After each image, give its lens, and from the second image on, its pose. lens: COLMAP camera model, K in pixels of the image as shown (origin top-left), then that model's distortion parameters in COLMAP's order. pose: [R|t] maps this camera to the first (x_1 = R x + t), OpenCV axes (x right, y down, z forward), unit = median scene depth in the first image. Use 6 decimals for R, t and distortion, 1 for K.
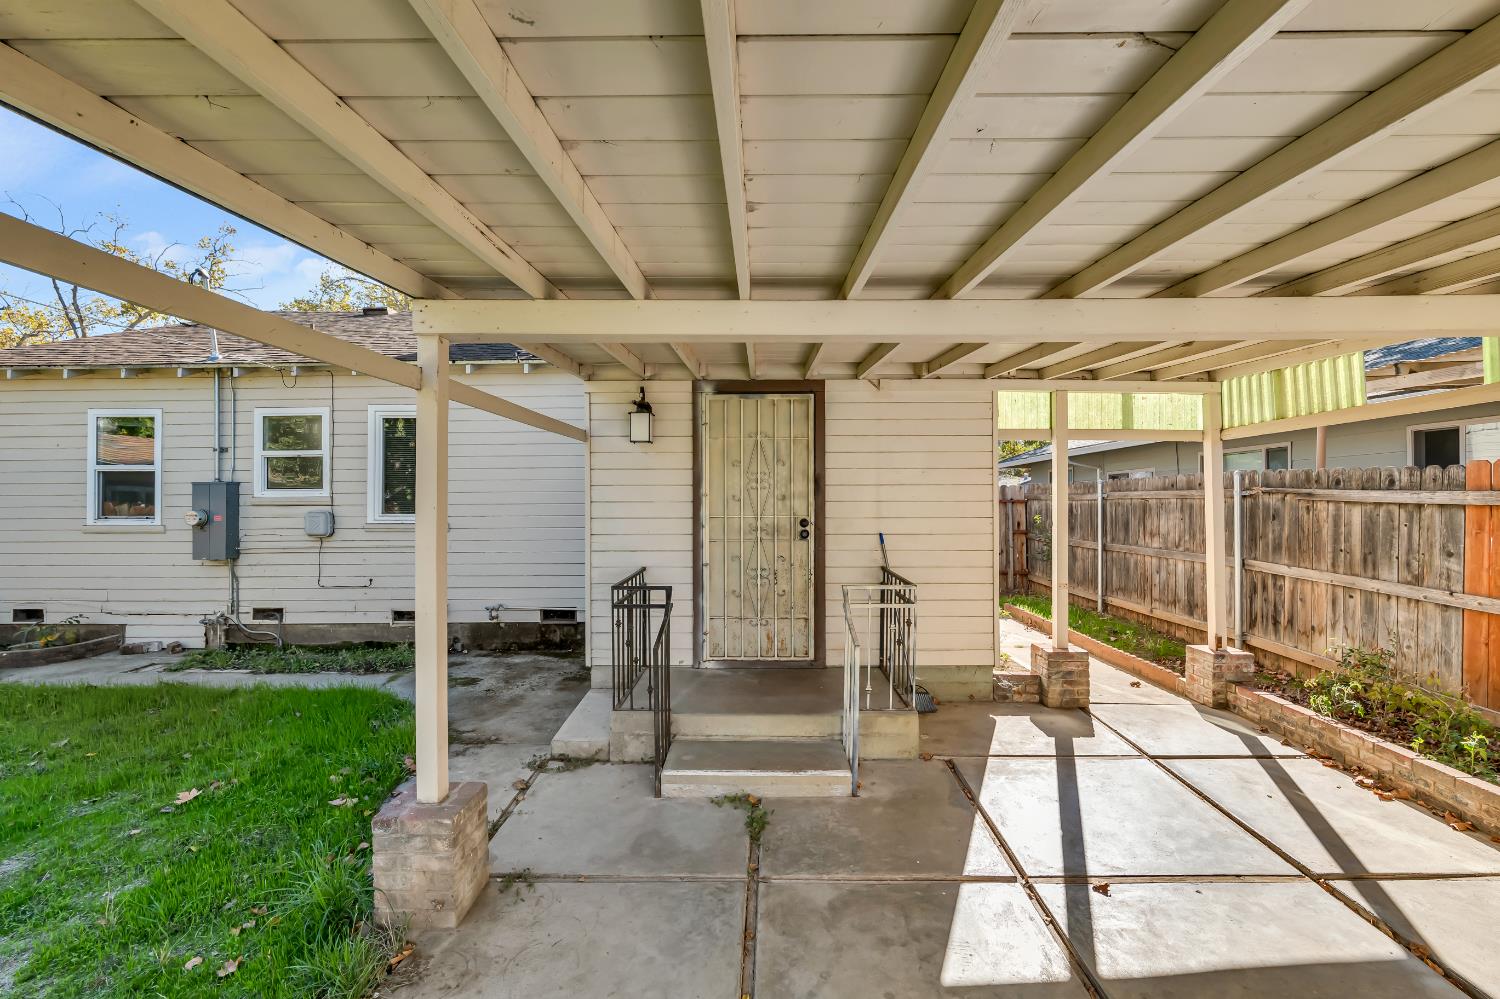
lens RADIAL K [[616.4, 0, 760.0], [0, 616.4, 502.2], [0, 0, 1]] dist [-0.011372, 0.001020]
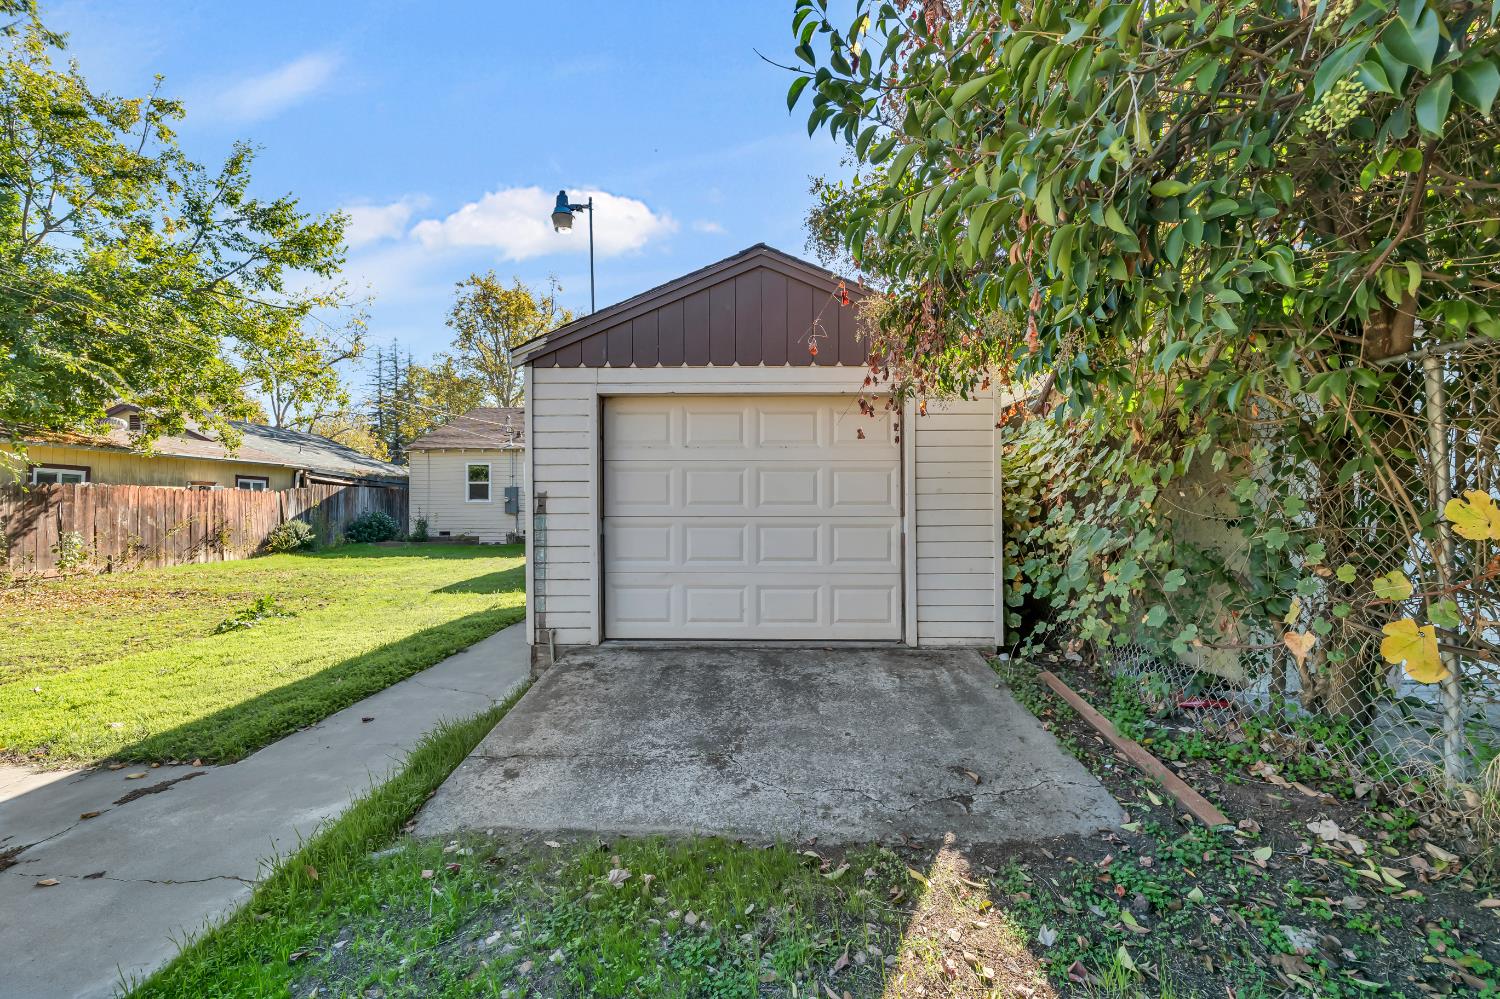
lens RADIAL K [[616.4, 0, 749.6], [0, 616.4, 503.7], [0, 0, 1]] dist [-0.011372, 0.001020]
pose [[0.999995, -0.002081, -0.002469, 0.375252], [0.002053, 0.999932, -0.011446, 0.111535], [0.002492, 0.011441, 0.999931, -2.699594]]
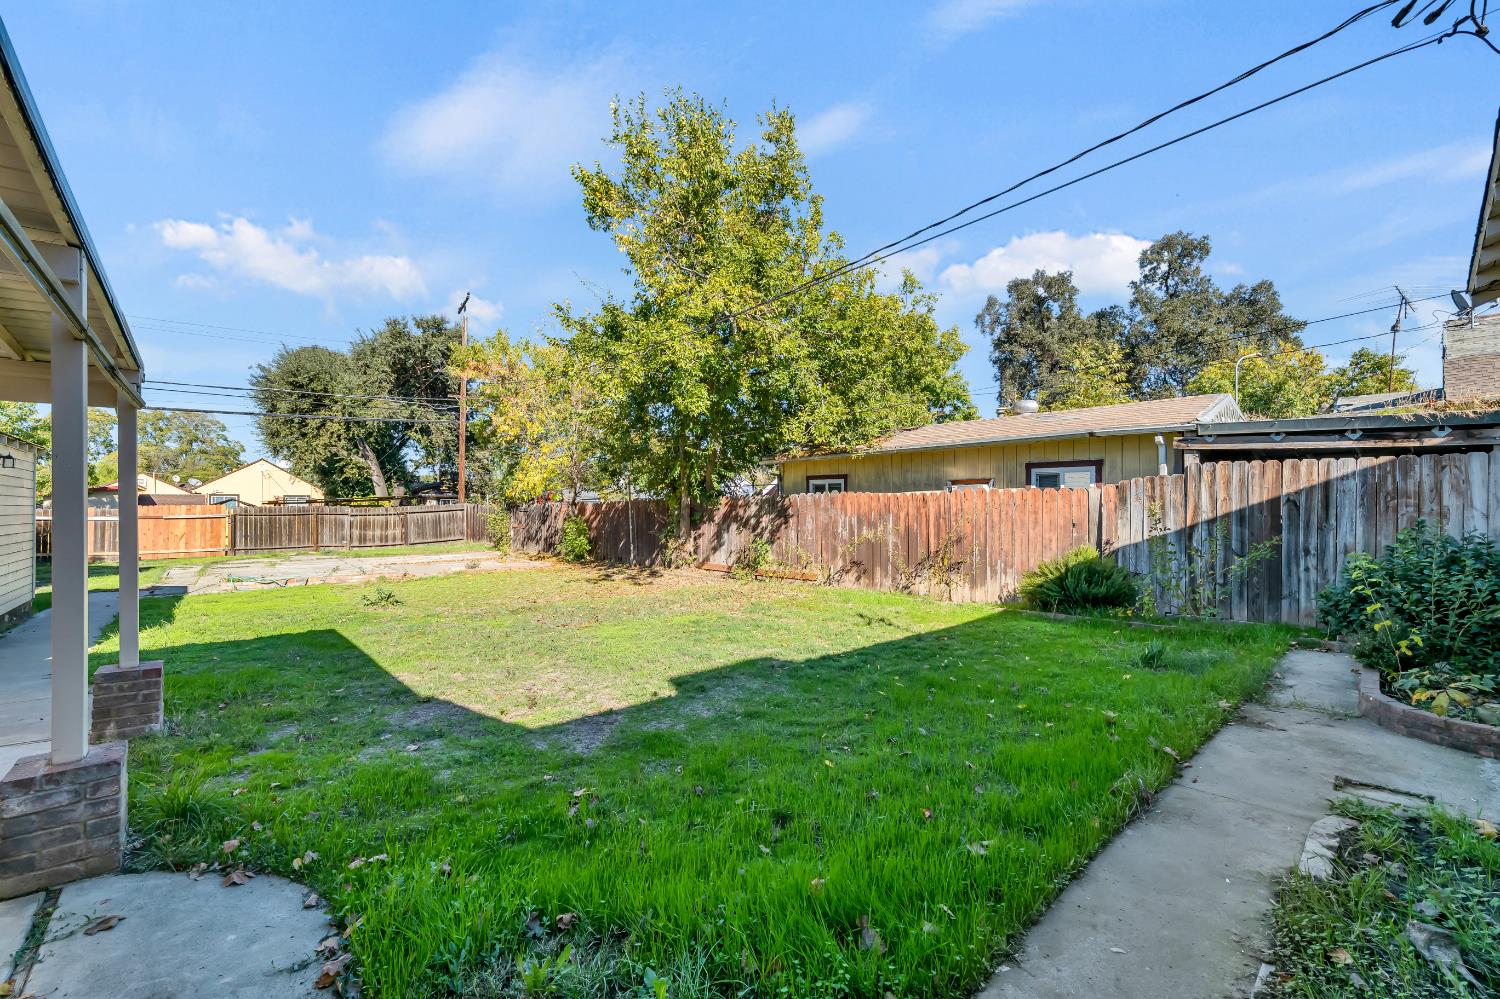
lens RADIAL K [[616.4, 0, 748.4], [0, 616.4, 501.1], [0, 0, 1]] dist [-0.011372, 0.001020]
pose [[-0.736687, 0.000353, -0.676234, -0.356919], [0.004653, 0.999979, -0.004548, 0.043230], [0.676218, -0.006497, -0.736673, 1.257420]]
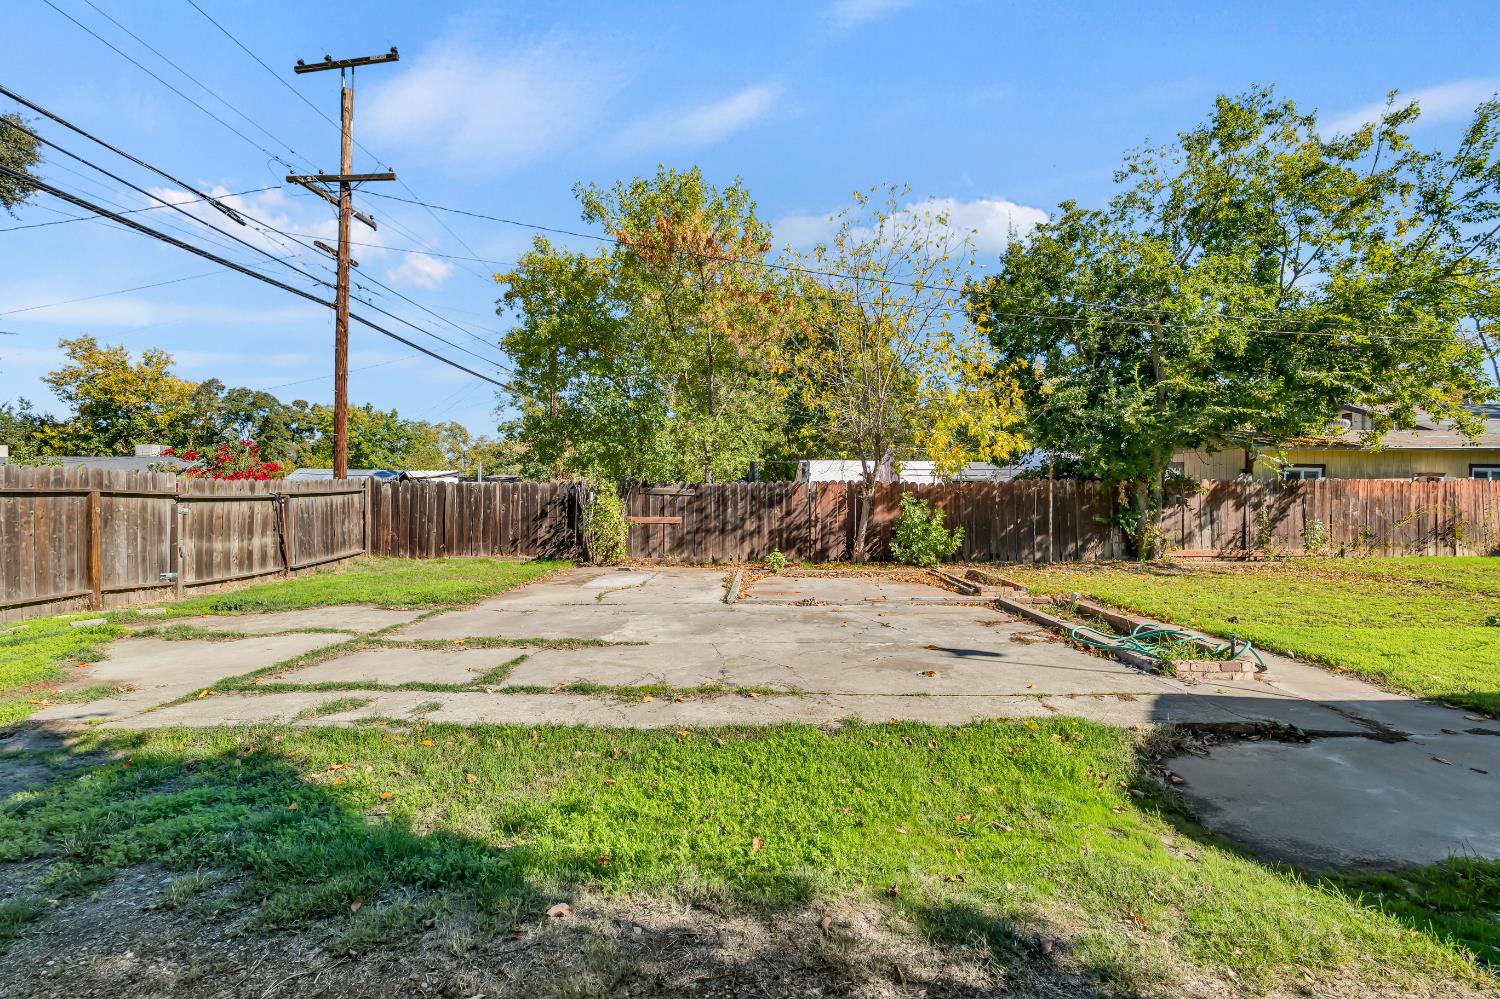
lens RADIAL K [[616.4, 0, 740.7], [0, 616.4, 500.2], [0, 0, 1]] dist [-0.011372, 0.001020]
pose [[0.026172, -0.001413, -0.999656, 0.490493], [-0.005745, 0.999982, -0.001564, 0.118522], [0.999641, 0.005784, 0.026163, -3.055435]]
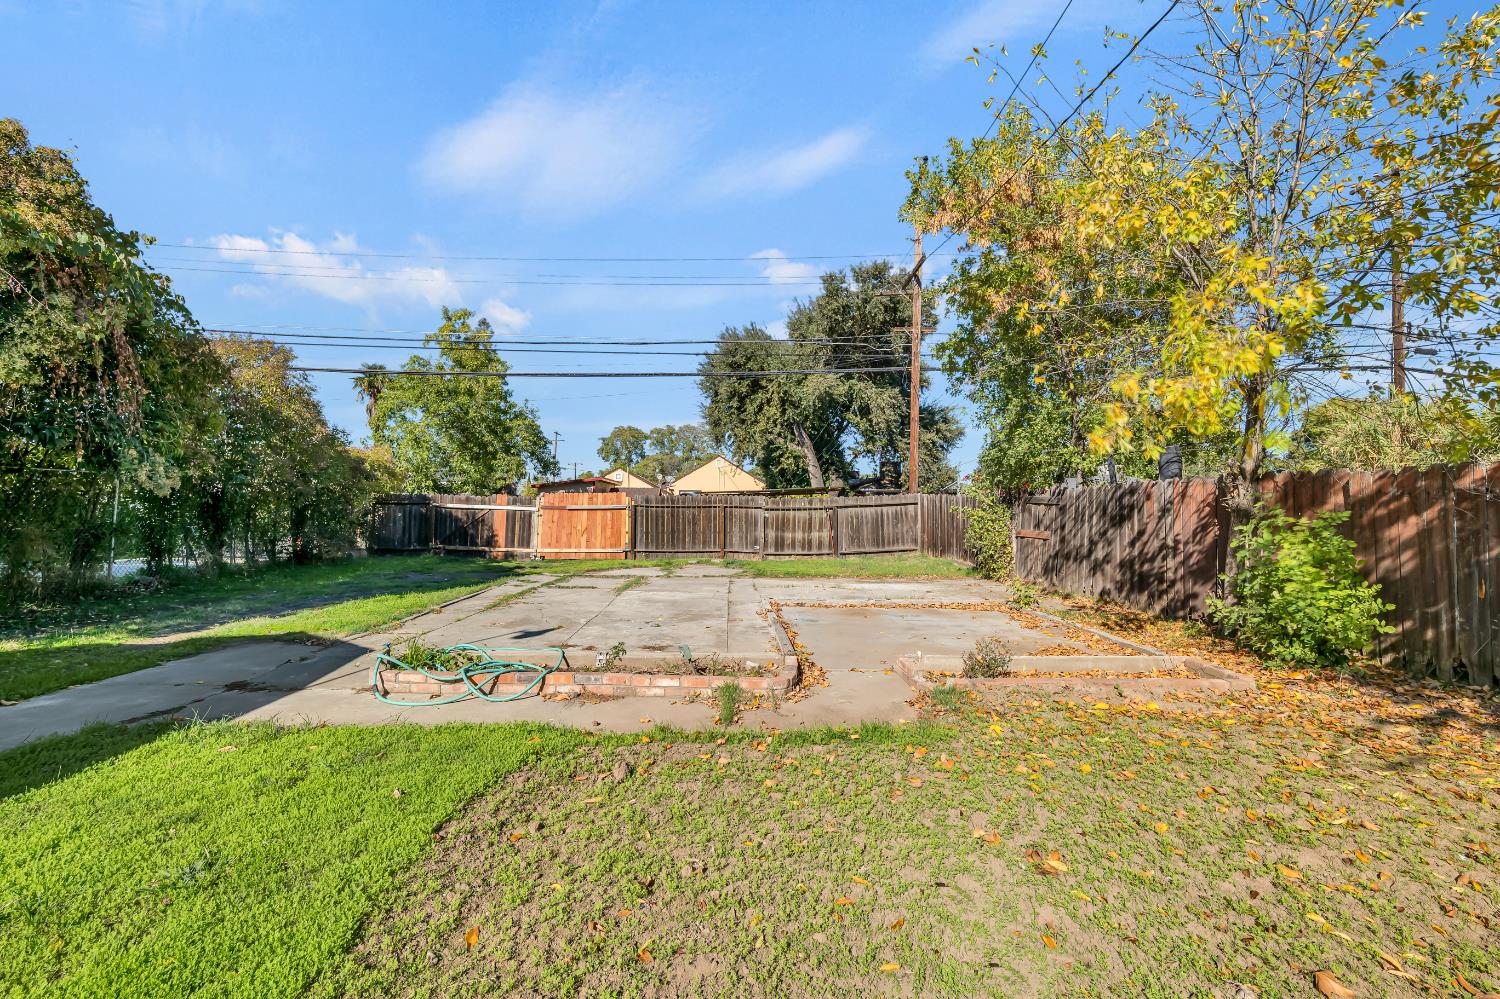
lens RADIAL K [[616.4, 0, 742.5], [0, 616.4, 502.1], [0, 0, 1]] dist [-0.011372, 0.001020]
pose [[-0.998153, -0.005478, -0.060506, -1.016052], [-0.005168, 0.999973, -0.005278, 0.100375], [0.060533, -0.004956, -0.998154, -1.151746]]
